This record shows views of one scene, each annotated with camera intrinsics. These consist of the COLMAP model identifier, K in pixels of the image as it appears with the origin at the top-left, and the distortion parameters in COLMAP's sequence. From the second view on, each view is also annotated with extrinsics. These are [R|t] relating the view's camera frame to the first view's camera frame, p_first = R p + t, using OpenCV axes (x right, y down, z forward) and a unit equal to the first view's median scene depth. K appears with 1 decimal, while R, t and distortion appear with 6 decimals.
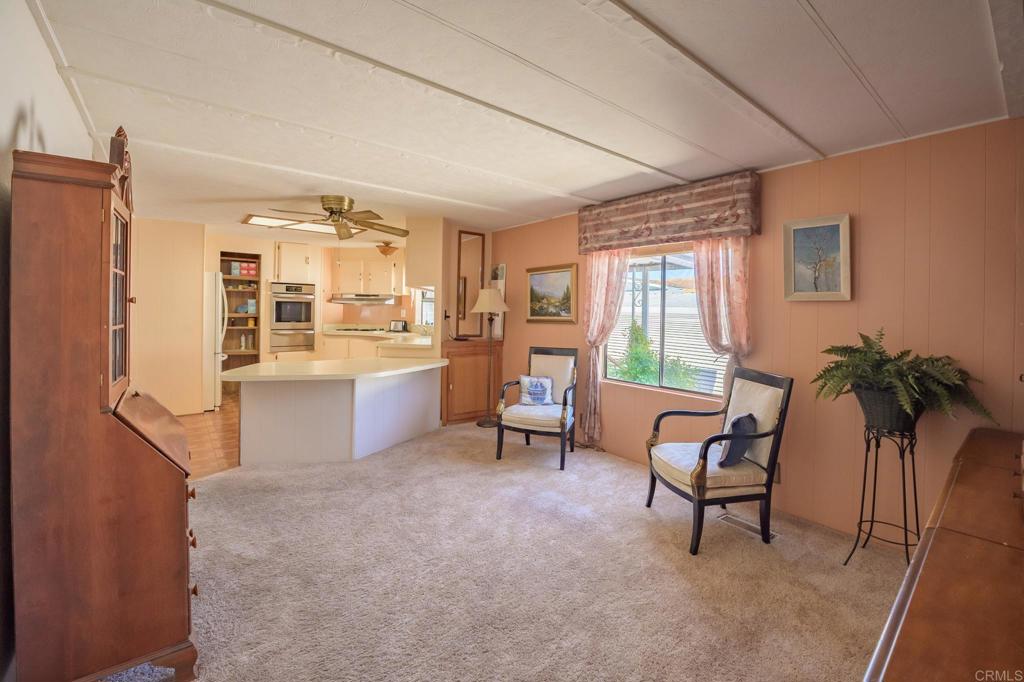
lens RADIAL K [[430.9, 0, 513.2], [0, 430.9, 311.5], [0, 0, 1]] dist [-0.018232, 0.000025]
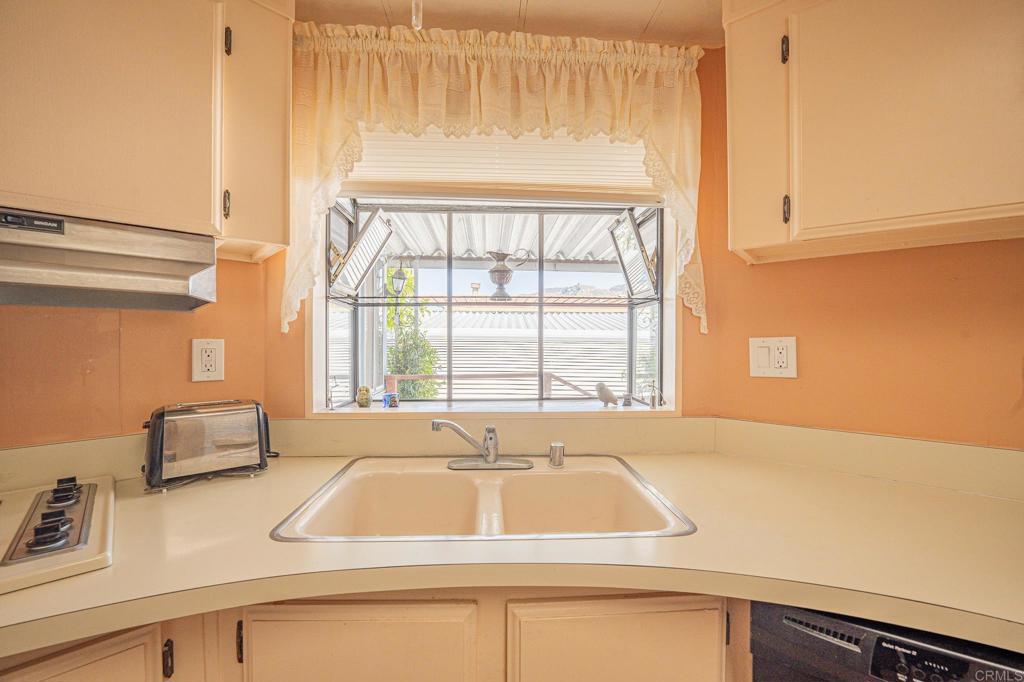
lens RADIAL K [[412.4, 0, 512.0], [0, 412.4, 341.0], [0, 0, 1]] dist [-0.018828, 0.000169]
pose [[0.576936, -0.020770, 0.816525, -0.558663], [0.004404, 0.999741, 0.022319, -0.010836], [-0.816777, -0.009280, 0.576878, 1.394787]]
